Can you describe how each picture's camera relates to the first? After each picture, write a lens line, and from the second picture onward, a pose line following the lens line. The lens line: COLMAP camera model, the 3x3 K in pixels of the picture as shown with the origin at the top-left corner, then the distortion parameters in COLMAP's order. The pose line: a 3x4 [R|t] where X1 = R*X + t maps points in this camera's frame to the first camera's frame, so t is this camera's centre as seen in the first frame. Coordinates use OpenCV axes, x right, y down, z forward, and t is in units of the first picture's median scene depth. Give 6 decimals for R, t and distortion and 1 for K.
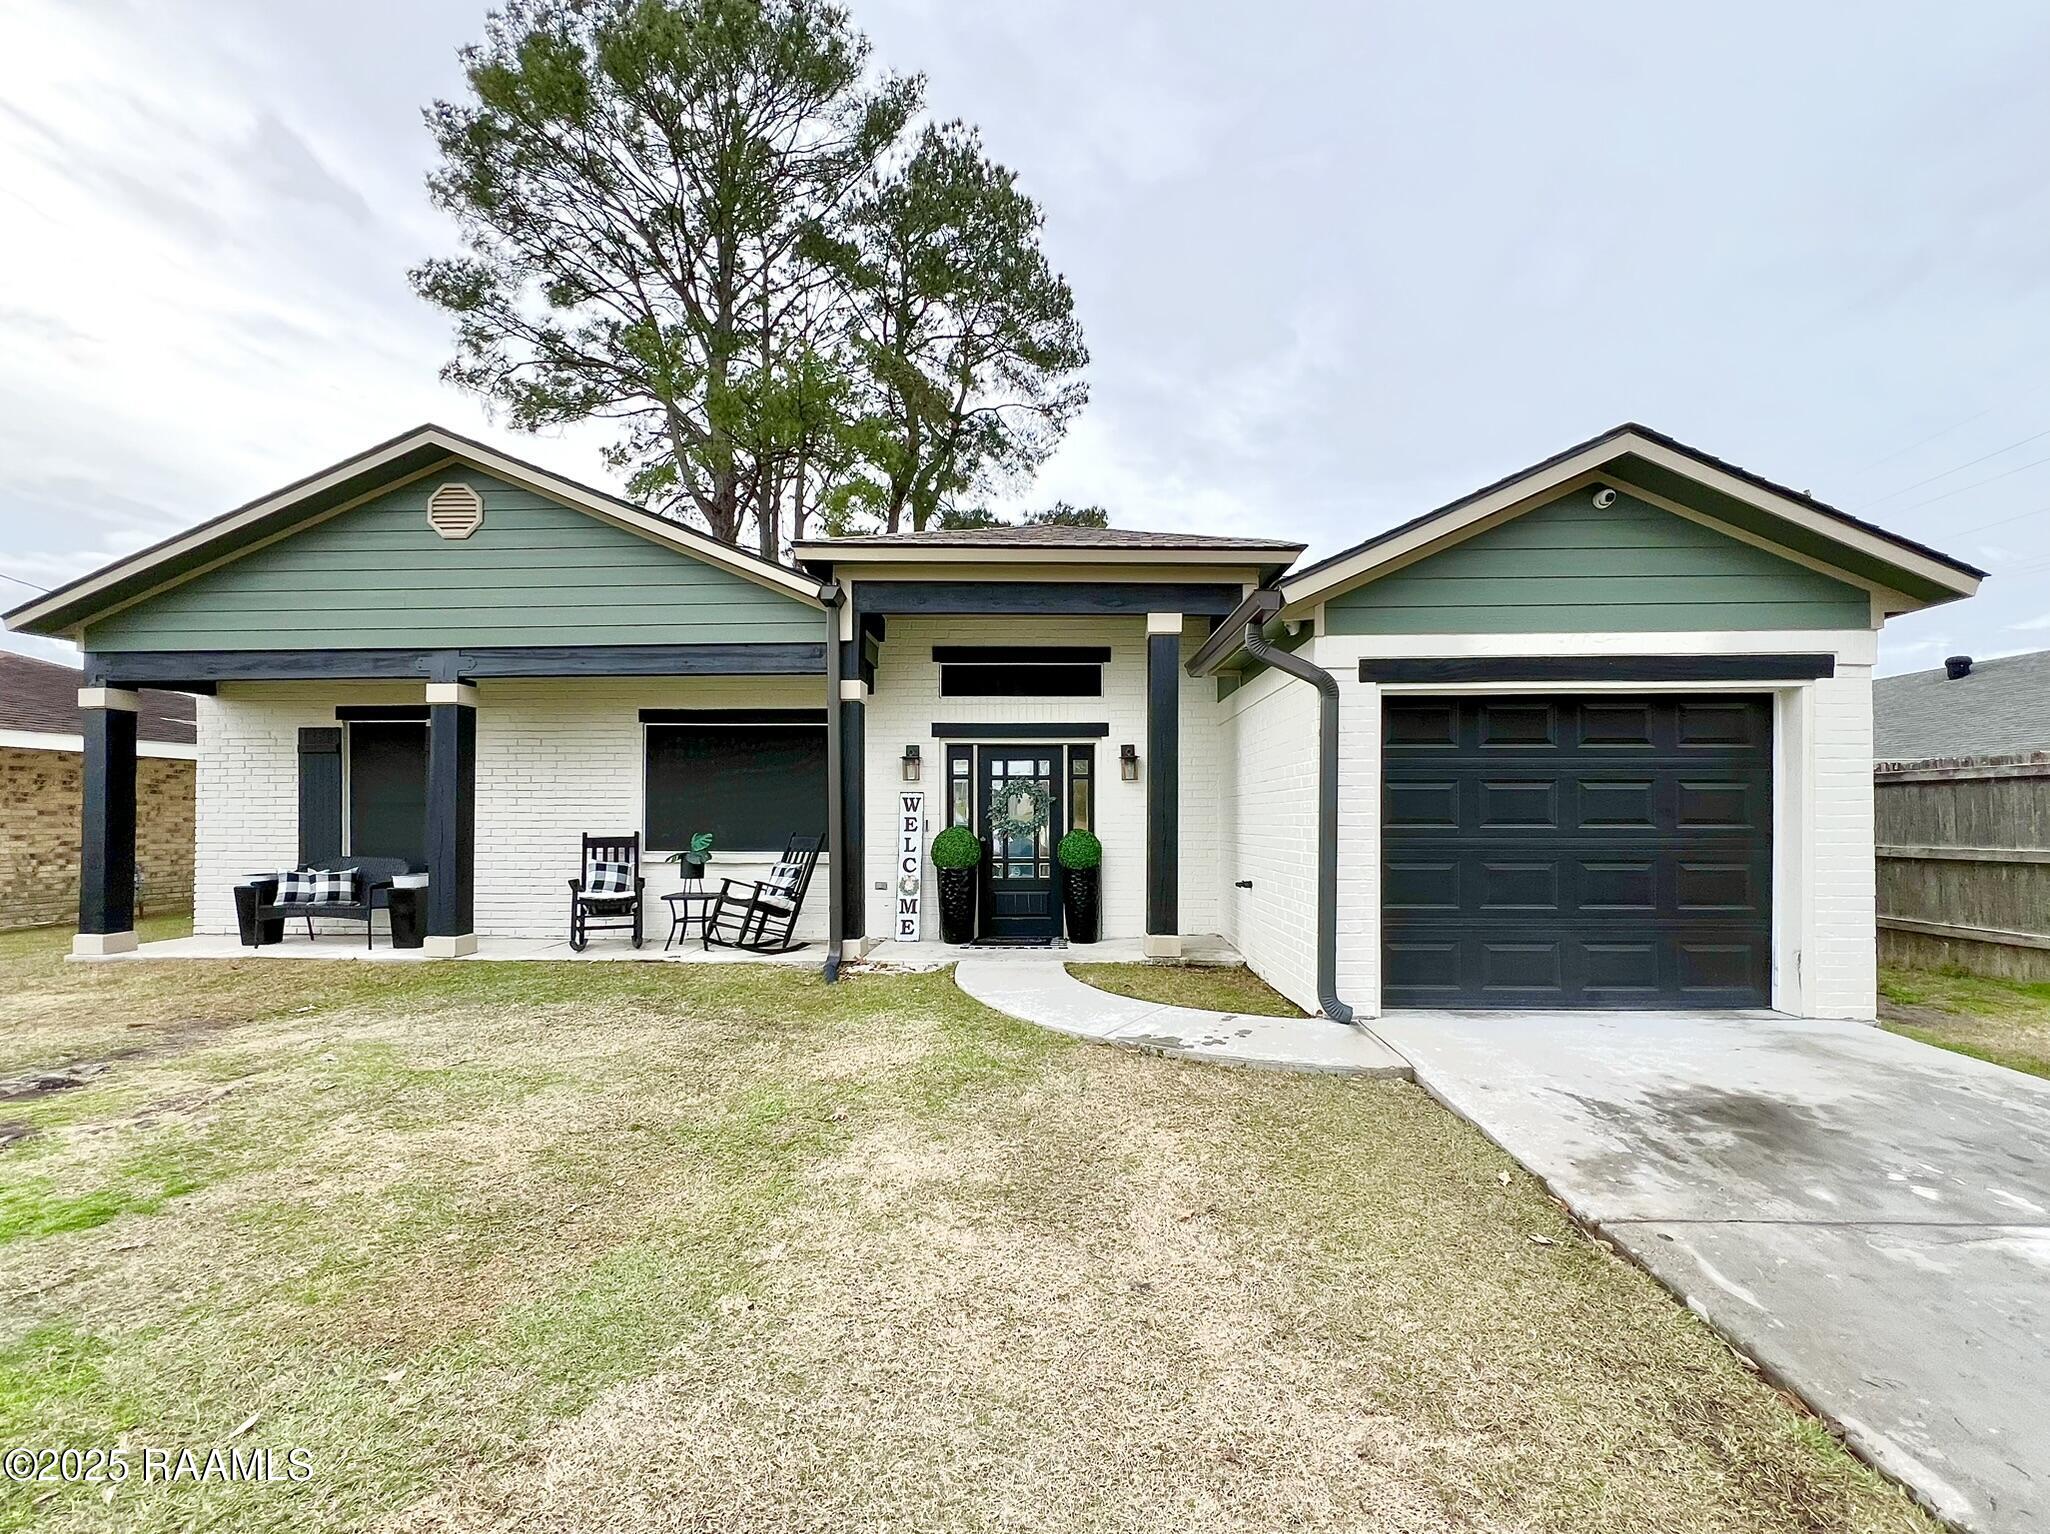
lens RADIAL K [[825.4, 0, 1058.5], [0, 825.4, 806.3], [0, 0, 1]] dist [-0.002775, 0.001157]
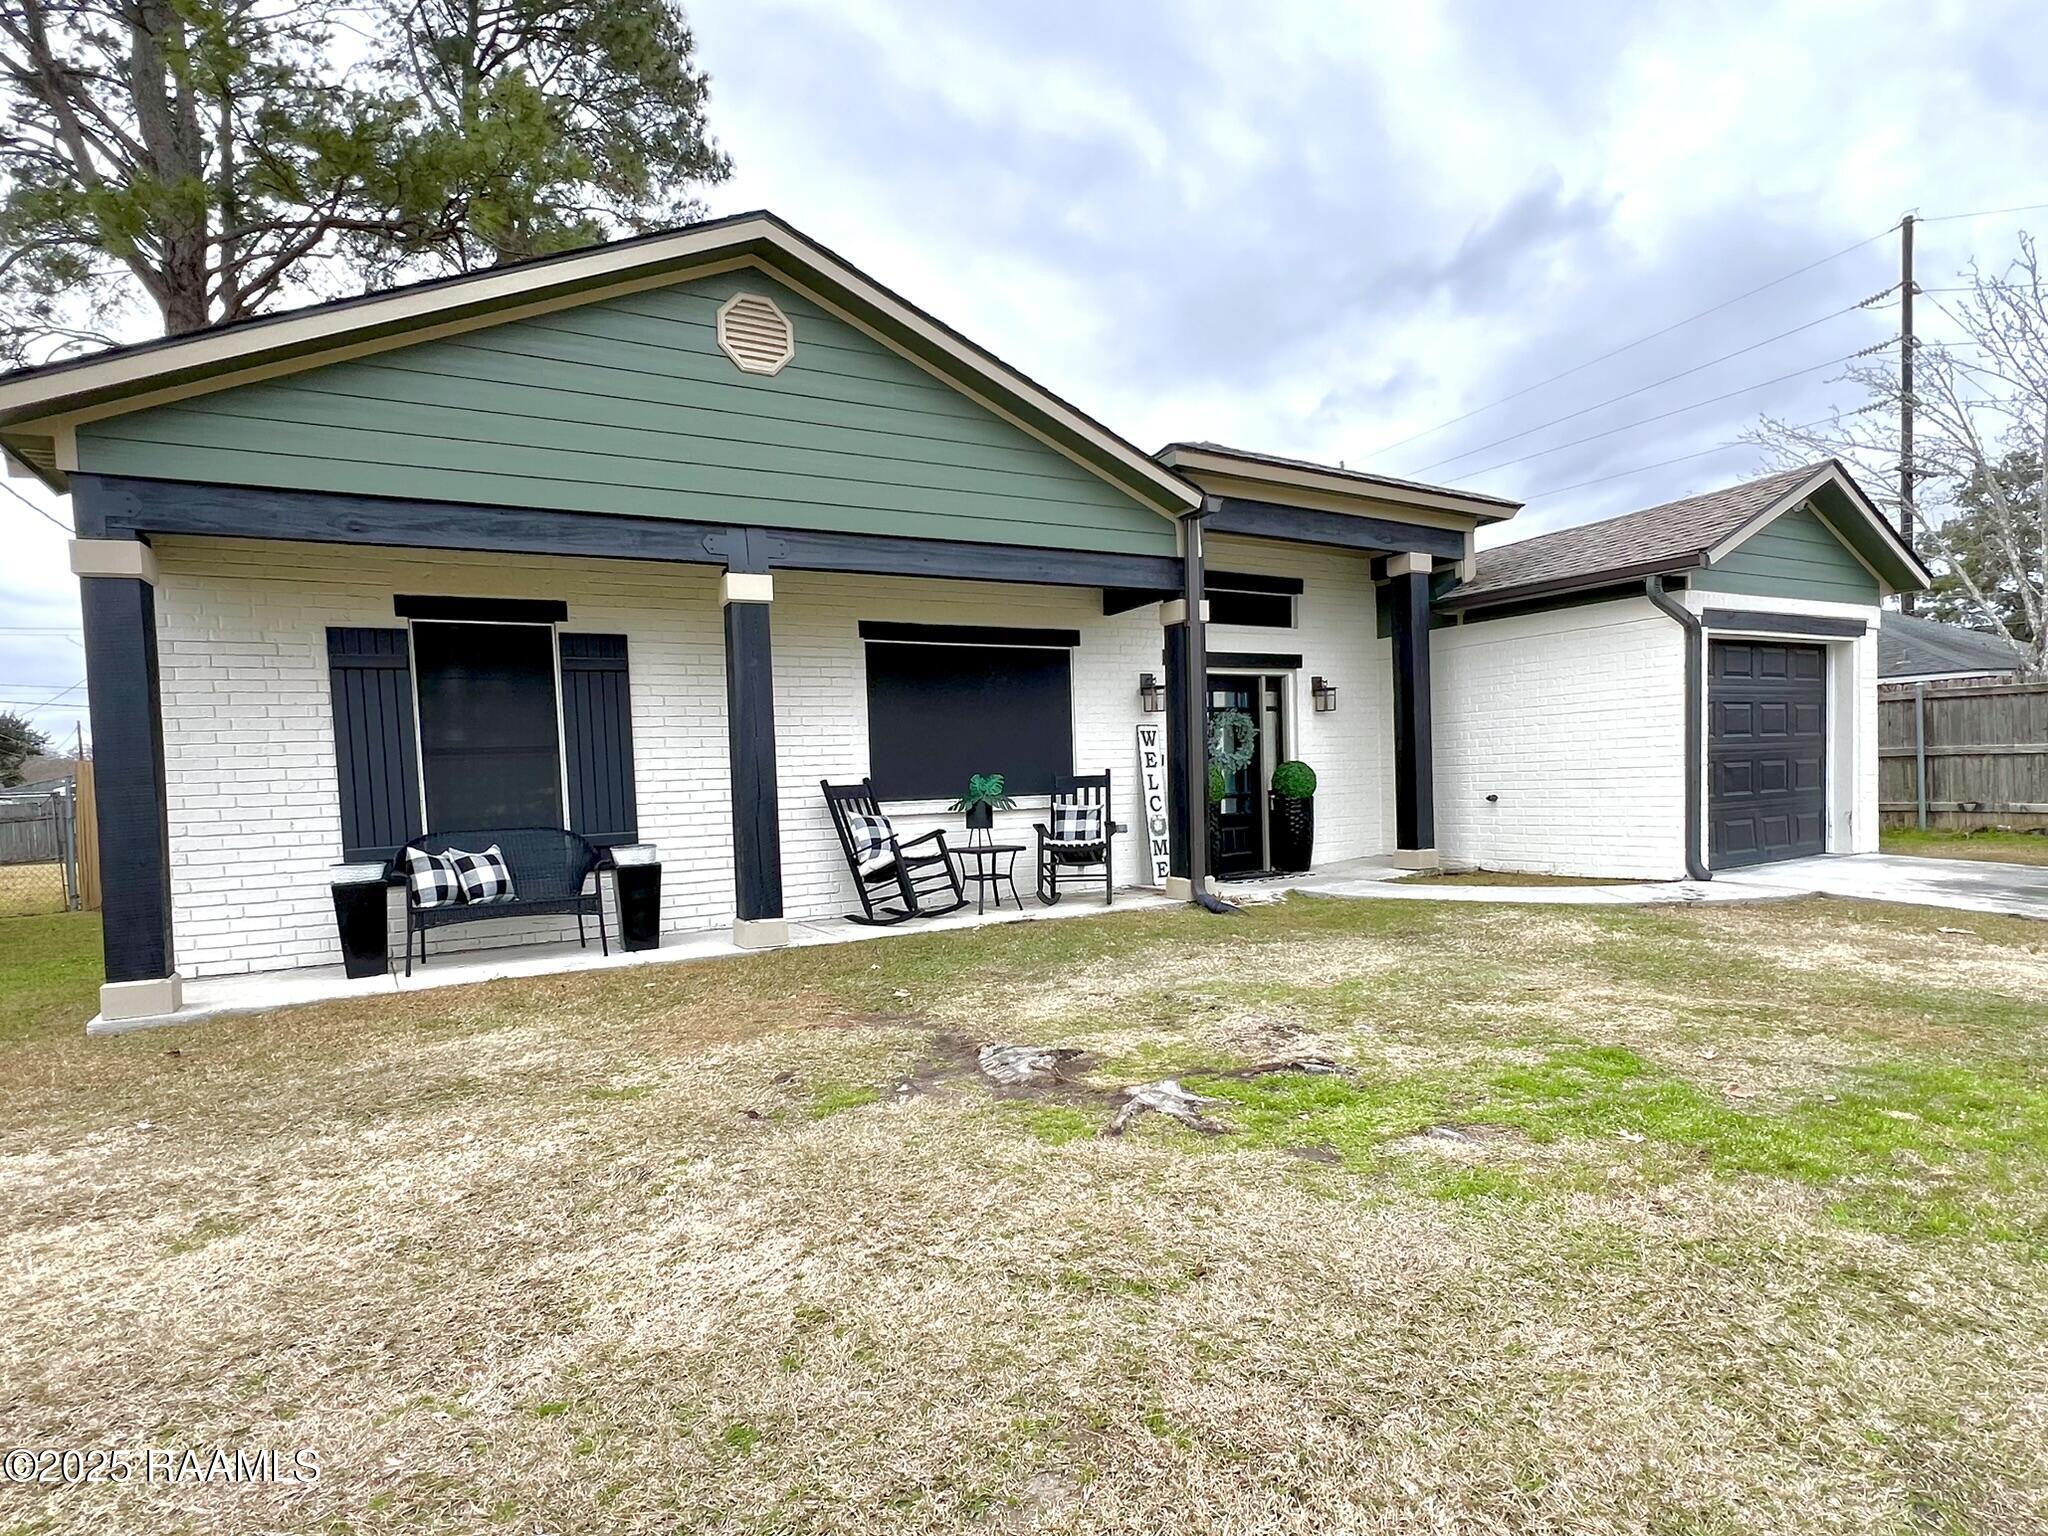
lens RADIAL K [[1058.8, 0, 1010.9], [0, 1058.8, 834.0], [0, 0, 1]] dist [0.003533, -0.000074]
pose [[0.856786, -0.059321, 0.512249, -0.940198], [0.031391, 0.997519, 0.063013, 0.025241], [-0.514716, -0.037908, 0.856522, 0.065783]]
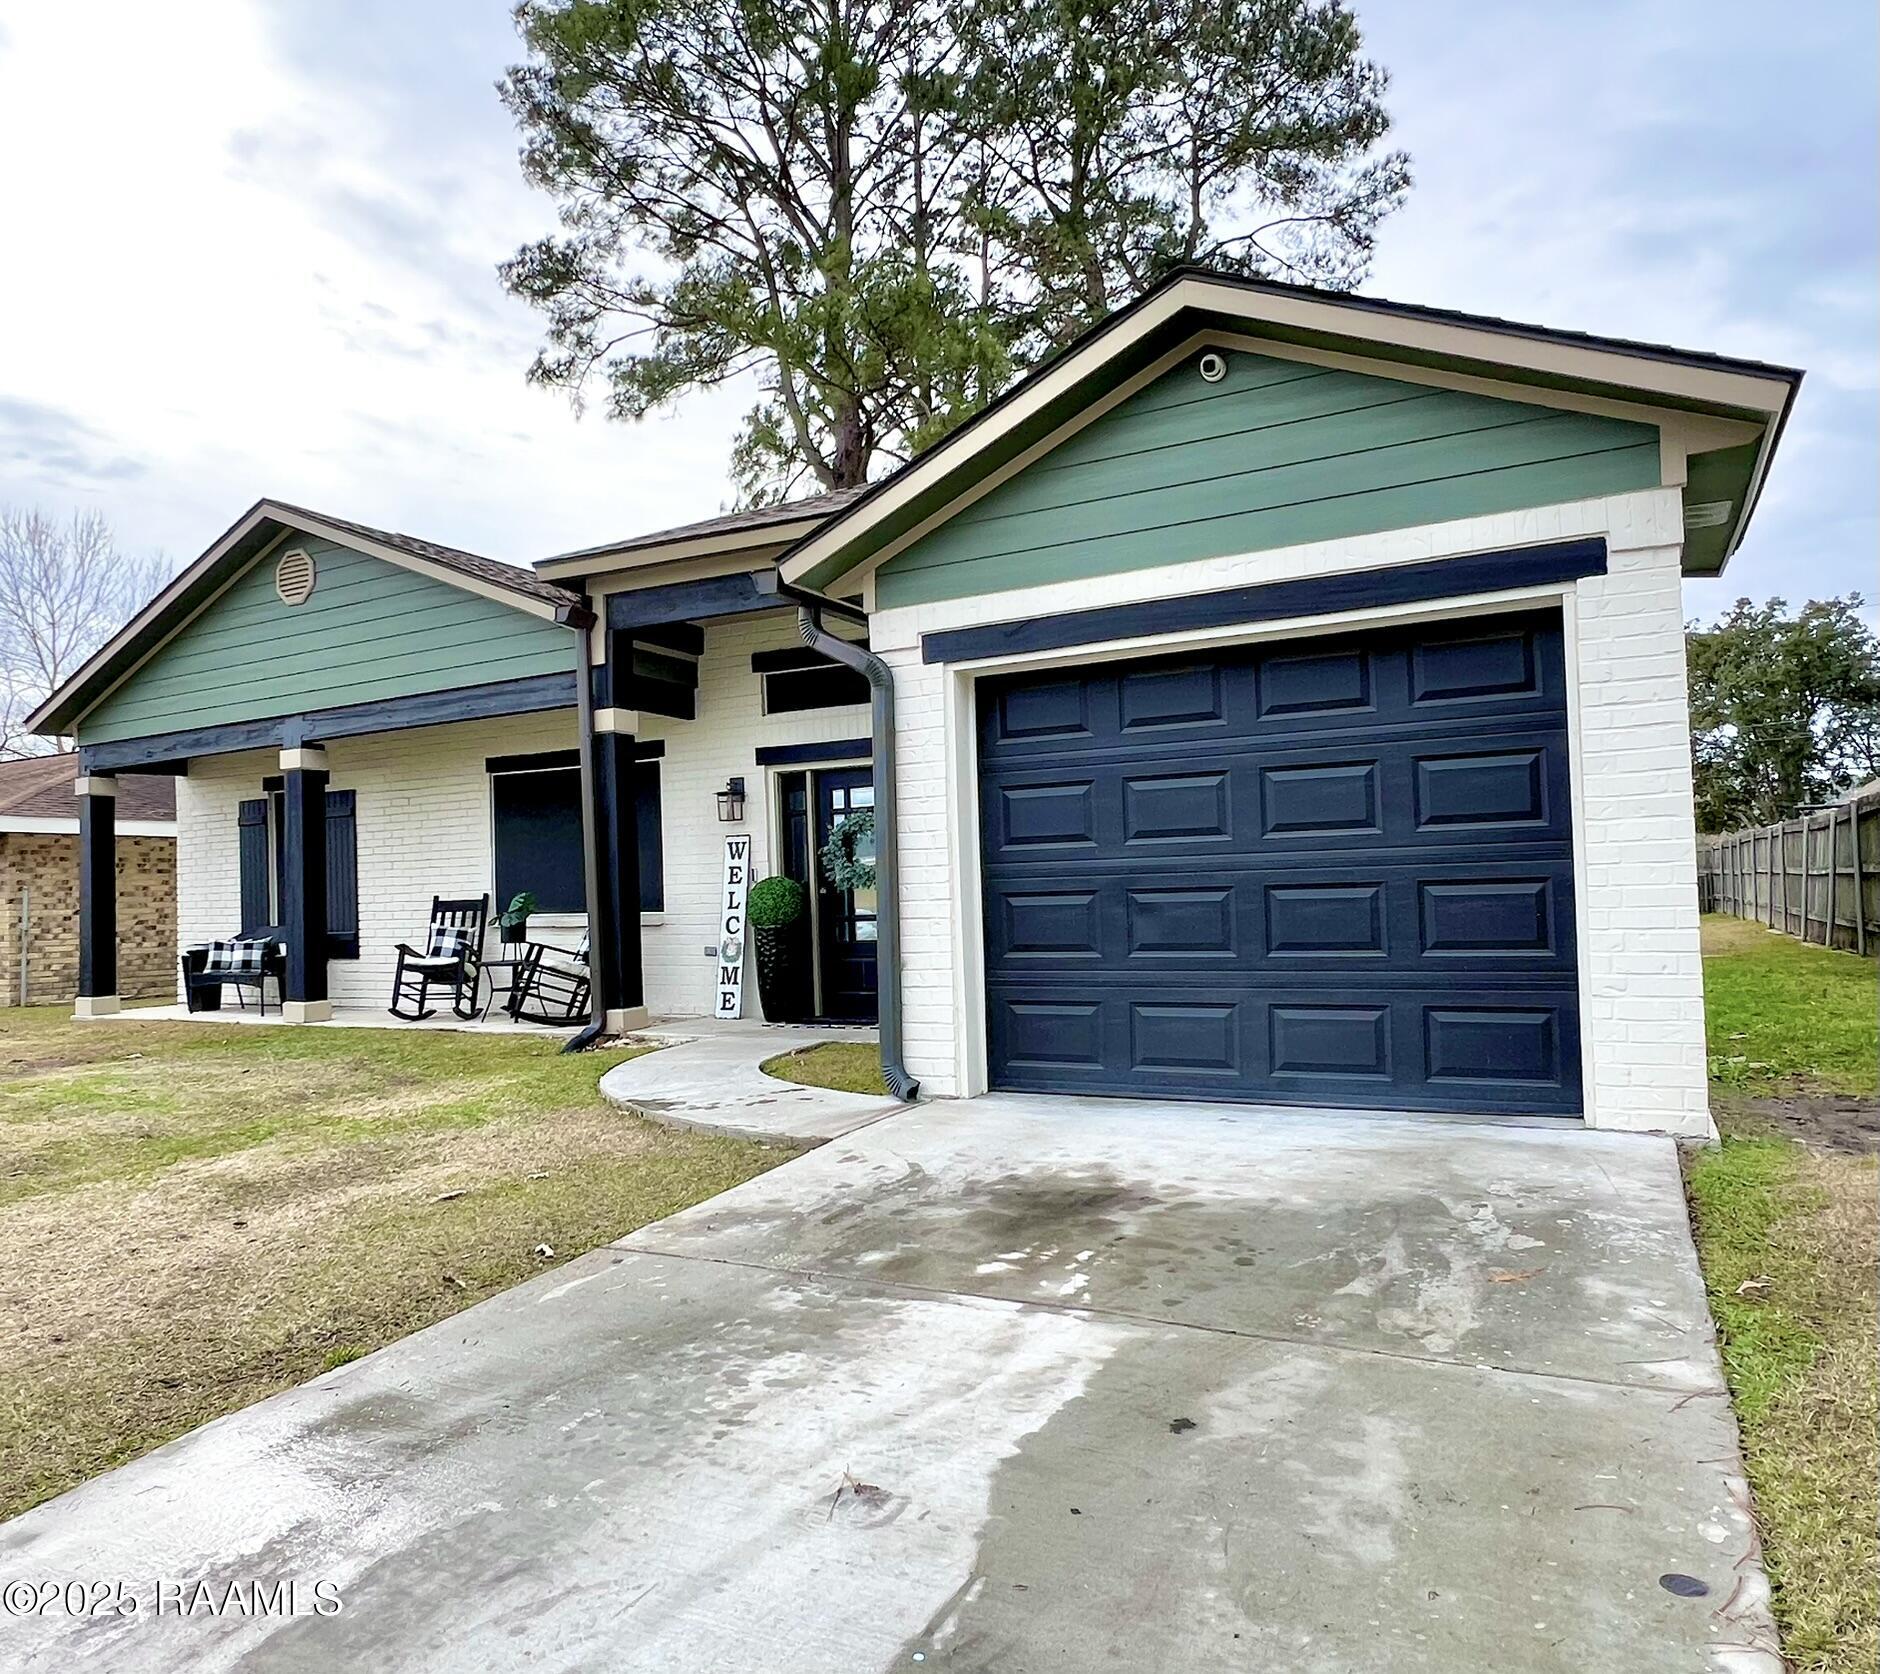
lens RADIAL K [[1300.5, 0, 926.1], [0, 1300.5, 841.9], [0, 0, 1]] dist [0.001319, -0.007962]
pose [[0.892561, -0.045865, -0.448588, 0.573678], [0.037619, 0.998920, -0.027282, 0.031752], [0.449355, 0.007475, 0.893322, -0.058612]]
